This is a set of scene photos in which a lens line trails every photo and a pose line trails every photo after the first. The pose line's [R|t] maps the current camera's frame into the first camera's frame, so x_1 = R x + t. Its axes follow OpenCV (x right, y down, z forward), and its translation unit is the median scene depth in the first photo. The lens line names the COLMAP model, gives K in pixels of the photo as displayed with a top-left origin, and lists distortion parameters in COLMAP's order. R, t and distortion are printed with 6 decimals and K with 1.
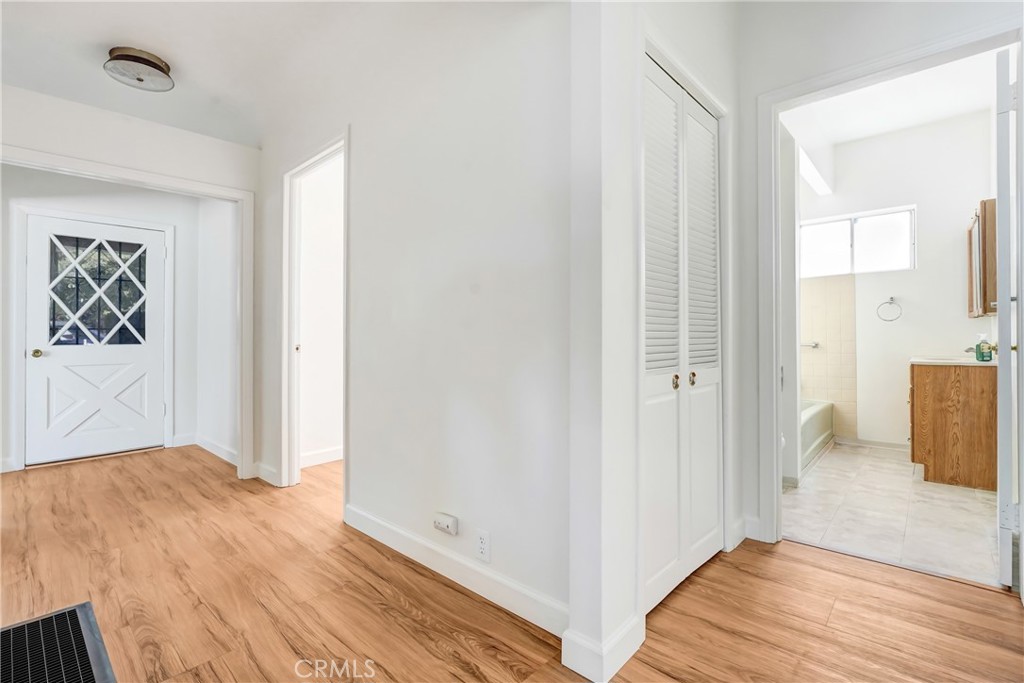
lens RADIAL K [[473.7, 0, 512.1], [0, 473.7, 335.5], [0, 0, 1]] dist [-0.003030, -0.000783]
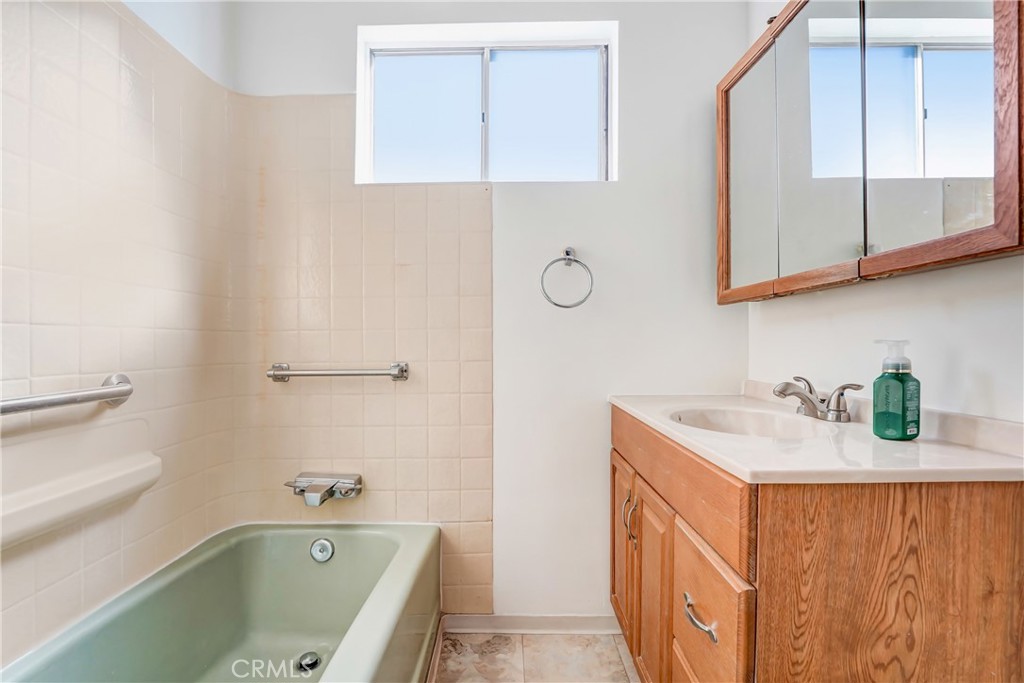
lens RADIAL K [[473.7, 0, 512.1], [0, 473.7, 335.5], [0, 0, 1]] dist [-0.003030, -0.000783]
pose [[0.738972, 0.020393, 0.673428, 0.635010], [-0.005574, 0.999693, -0.024158, 0.001664], [-0.673713, 0.014098, 0.738858, 0.932486]]
